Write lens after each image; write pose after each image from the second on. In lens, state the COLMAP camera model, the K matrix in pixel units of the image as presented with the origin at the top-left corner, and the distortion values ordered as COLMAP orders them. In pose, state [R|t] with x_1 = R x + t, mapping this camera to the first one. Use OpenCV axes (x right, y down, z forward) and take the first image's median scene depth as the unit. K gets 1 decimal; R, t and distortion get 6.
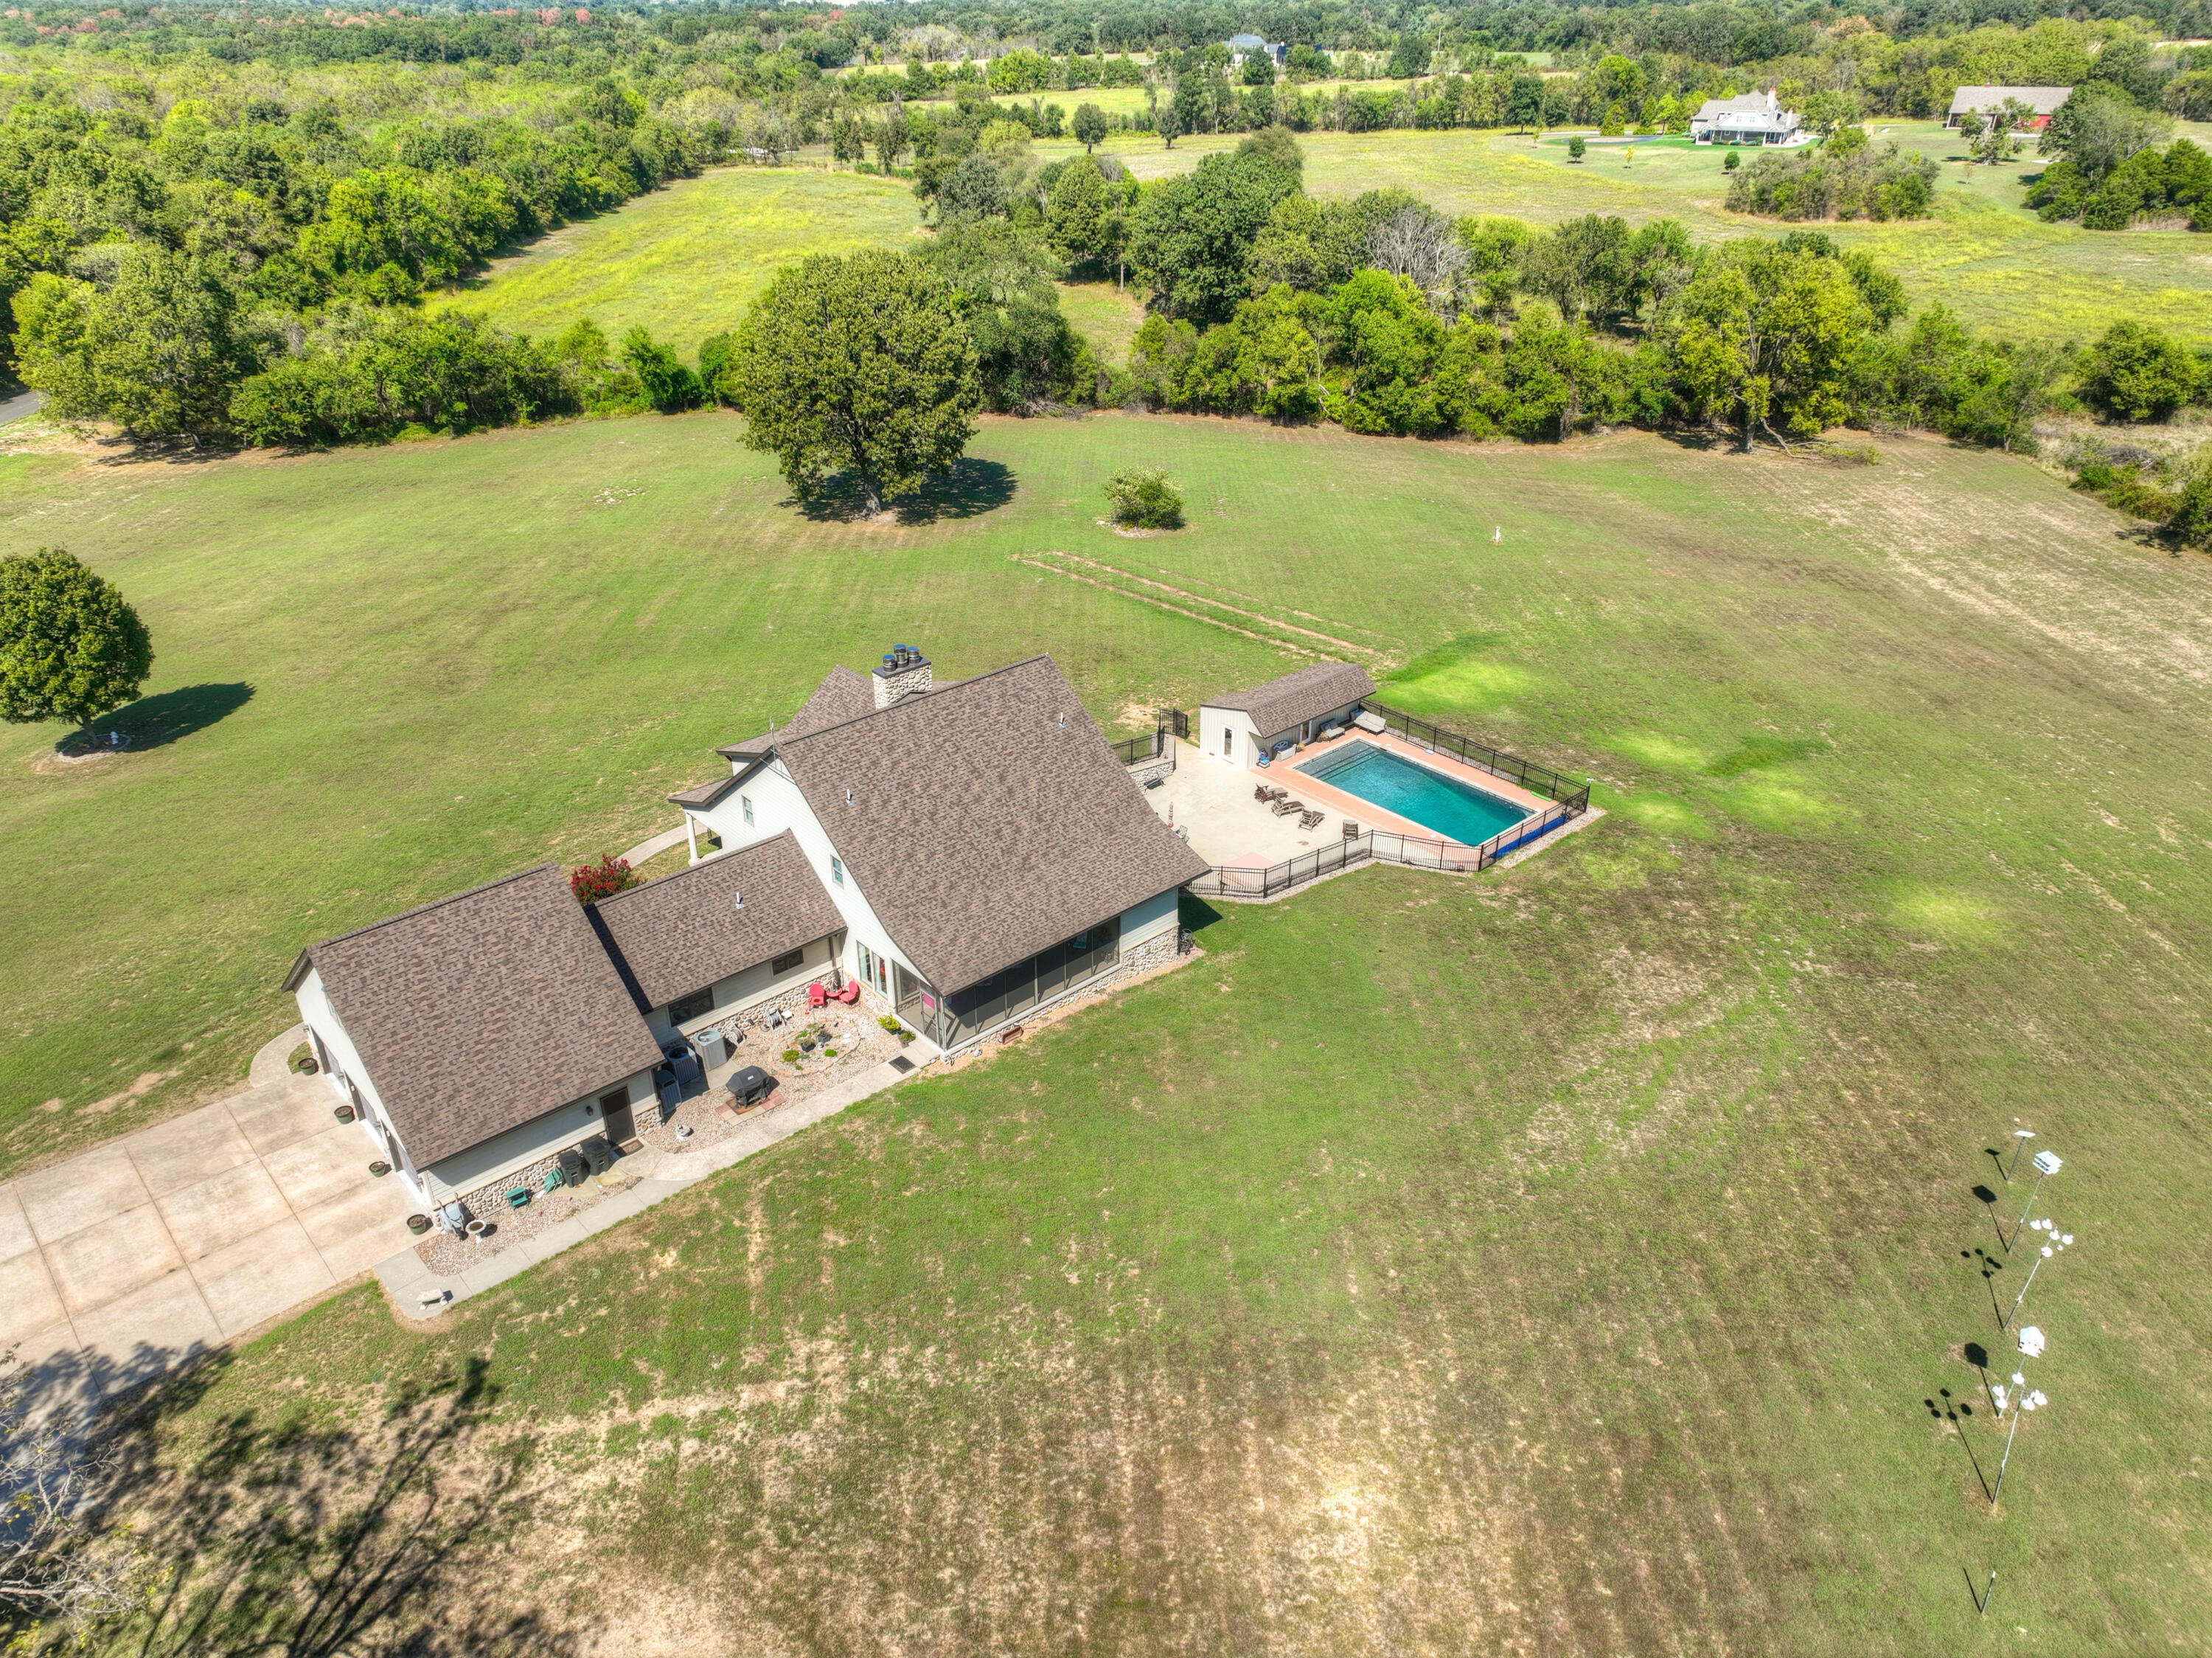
lens RADIAL K [[1548.5, 0, 1104.2], [0, 1548.5, 828.5], [0, 0, 1]] dist [-0.003737, 0.019796]
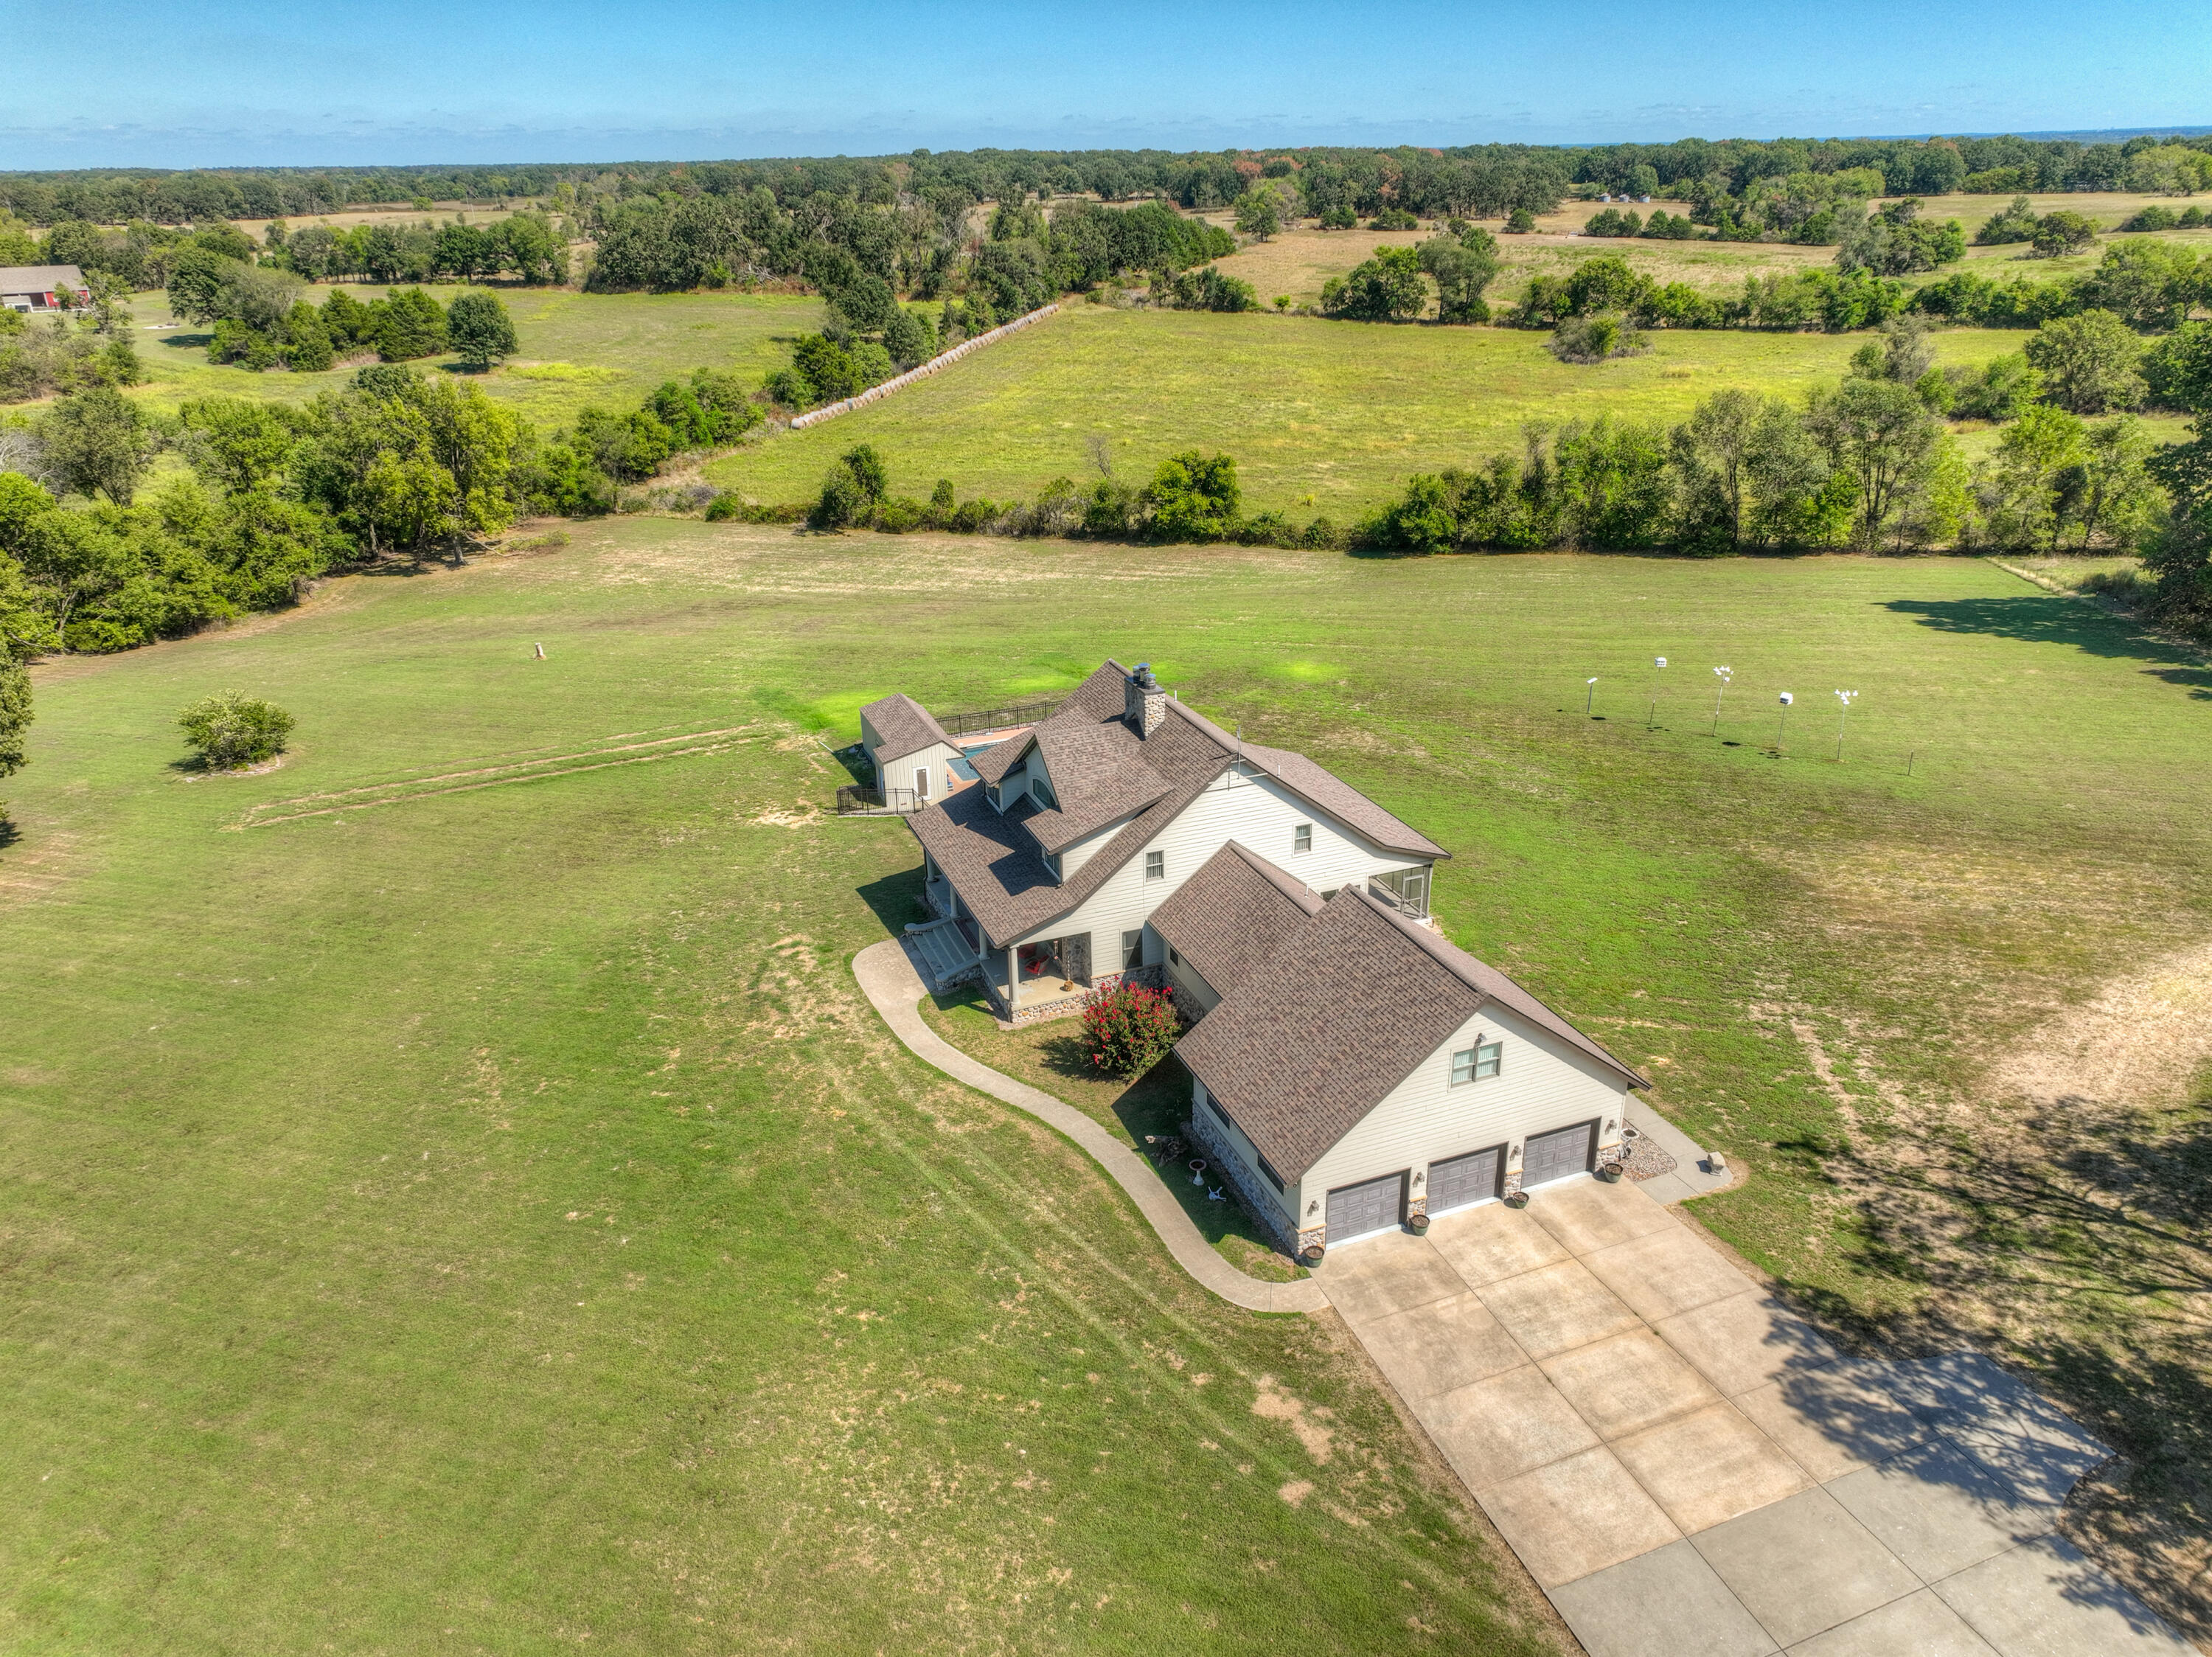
lens RADIAL K [[1543.8, 0, 1101.7], [0, 1543.8, 832.4], [0, 0, 1]] dist [0.000969, 0.007299]
pose [[0.344402, -0.377216, 0.859707, -0.672132], [0.463808, 0.864539, 0.193533, -0.146751], [-0.816254, 0.332085, 0.472704, 0.354860]]
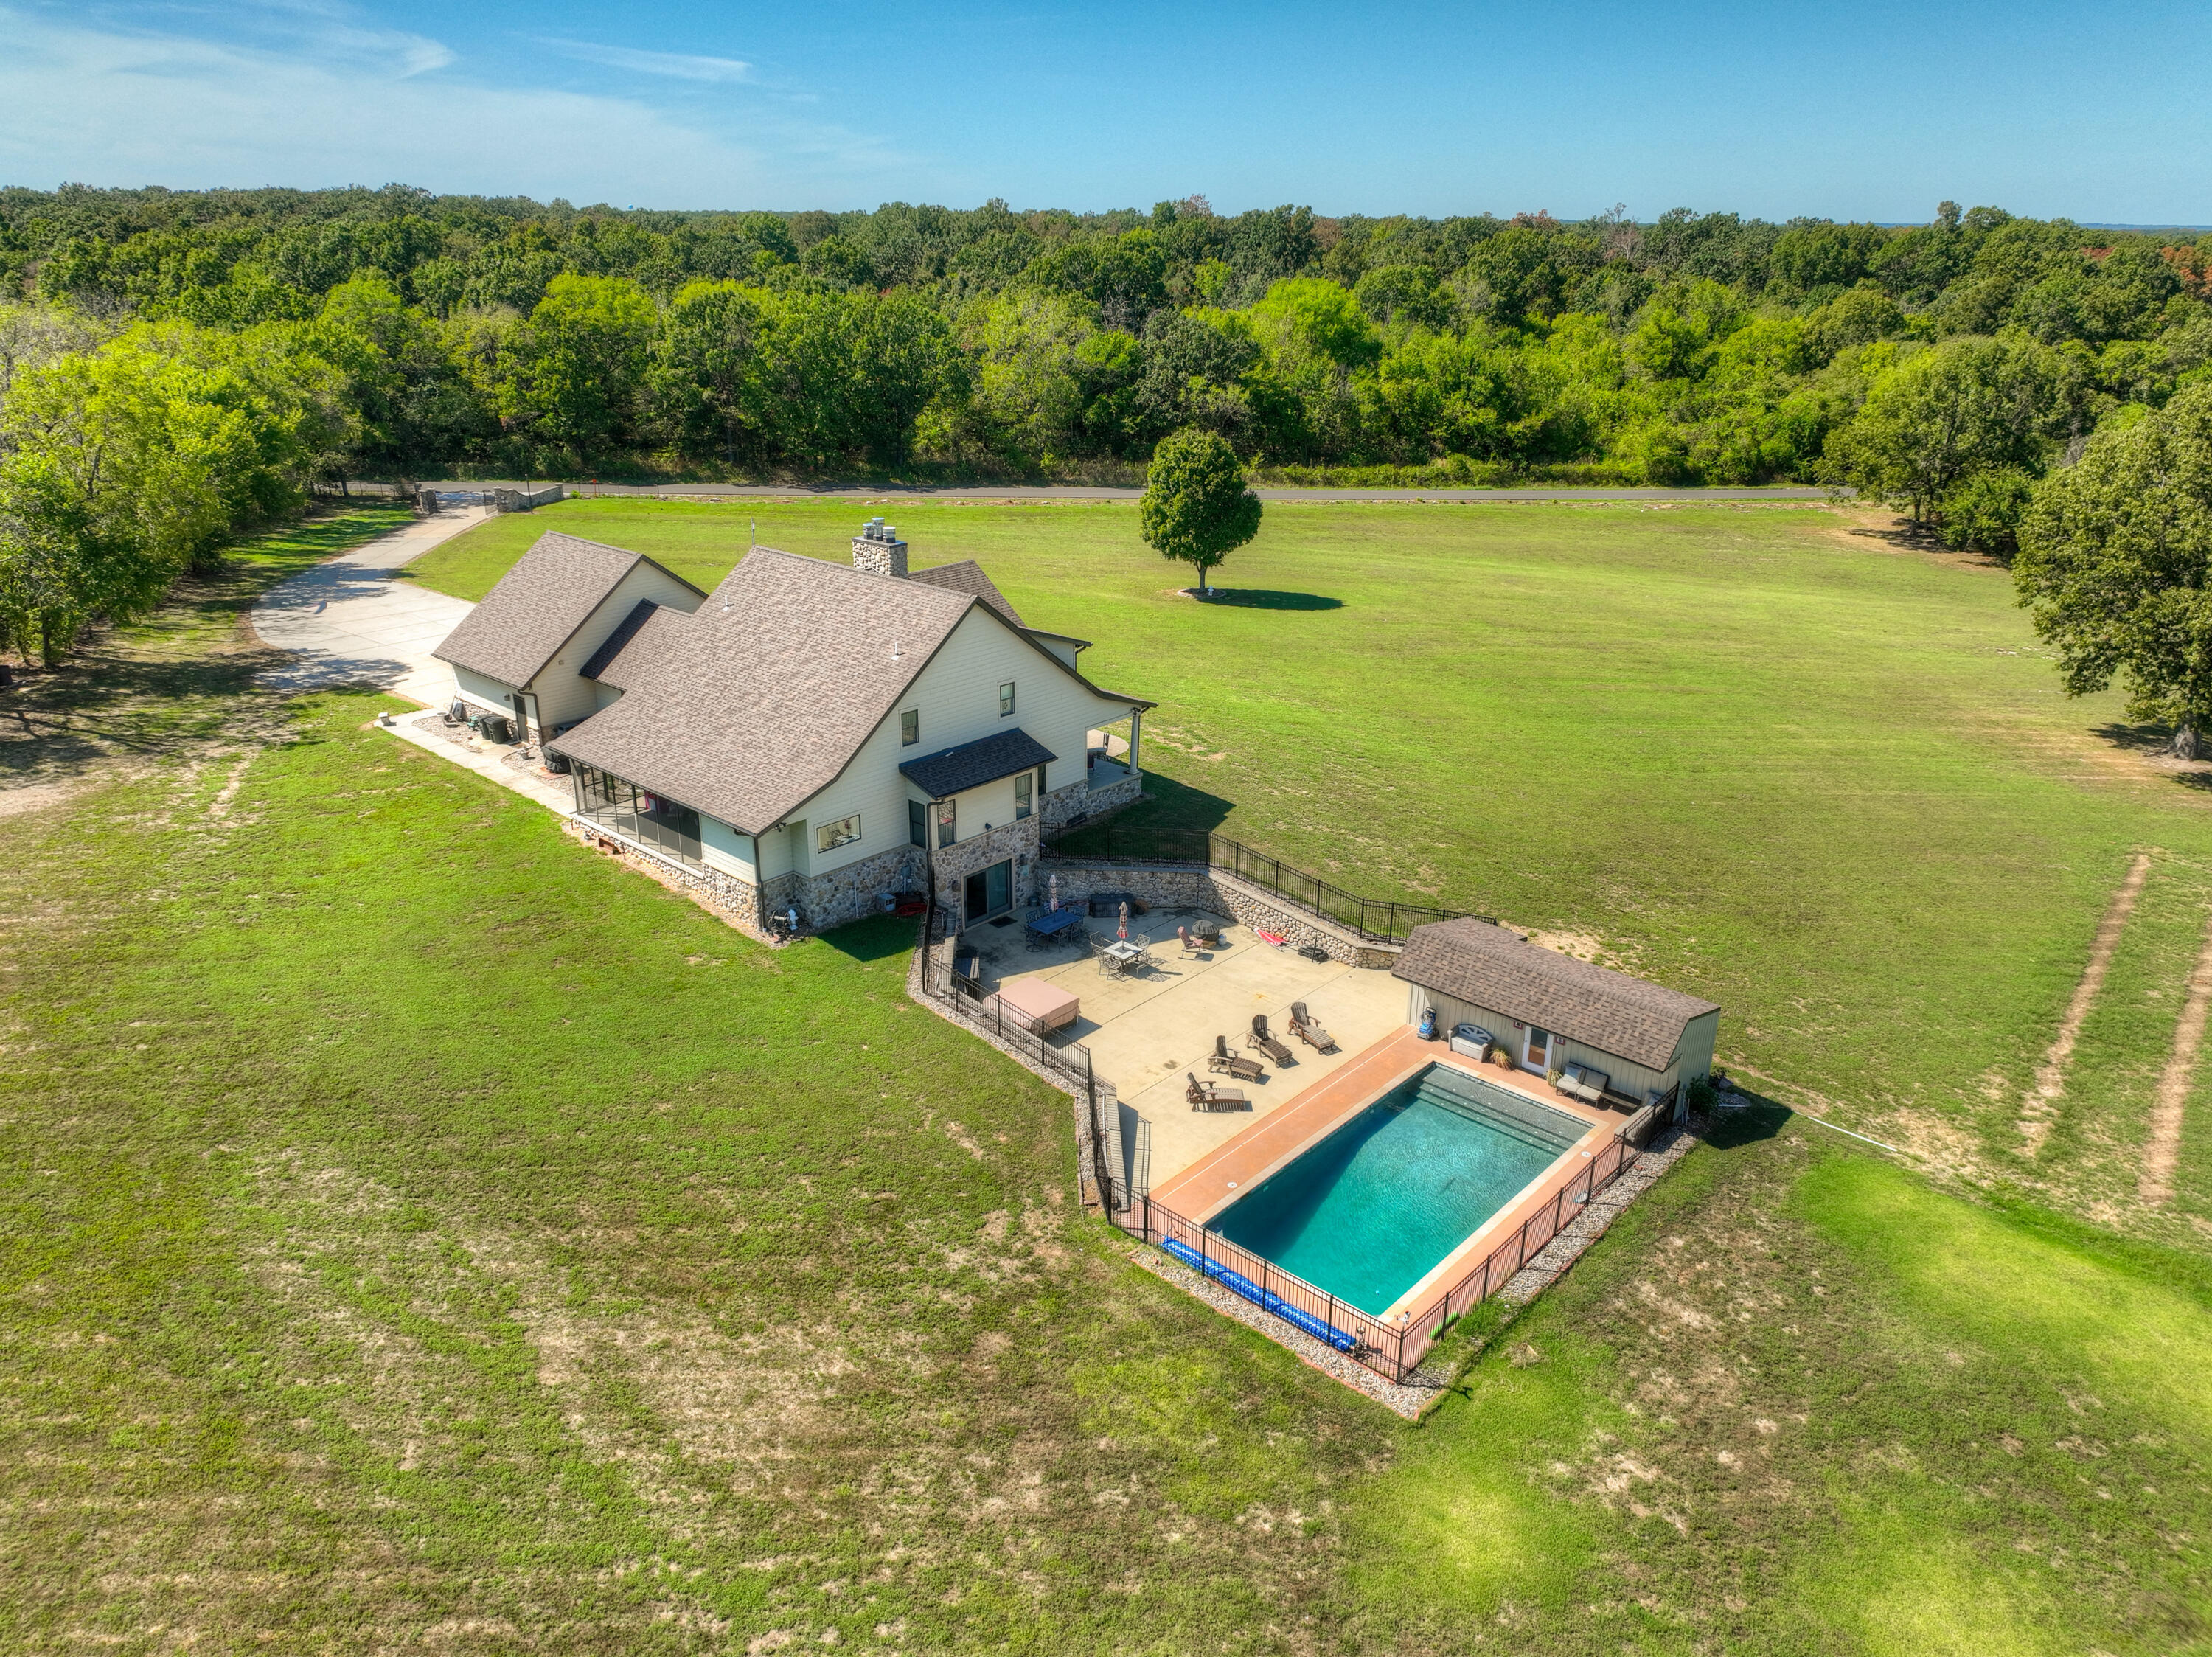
lens RADIAL K [[1543.8, 0, 1101.7], [0, 1543.8, 832.4], [0, 0, 1]] dist [0.000969, 0.007299]
pose [[0.103478, 0.373178, -0.921971, 0.525790], [-0.483204, 0.829072, 0.281343, -0.183113], [0.869371, 0.416387, 0.266112, 0.589954]]
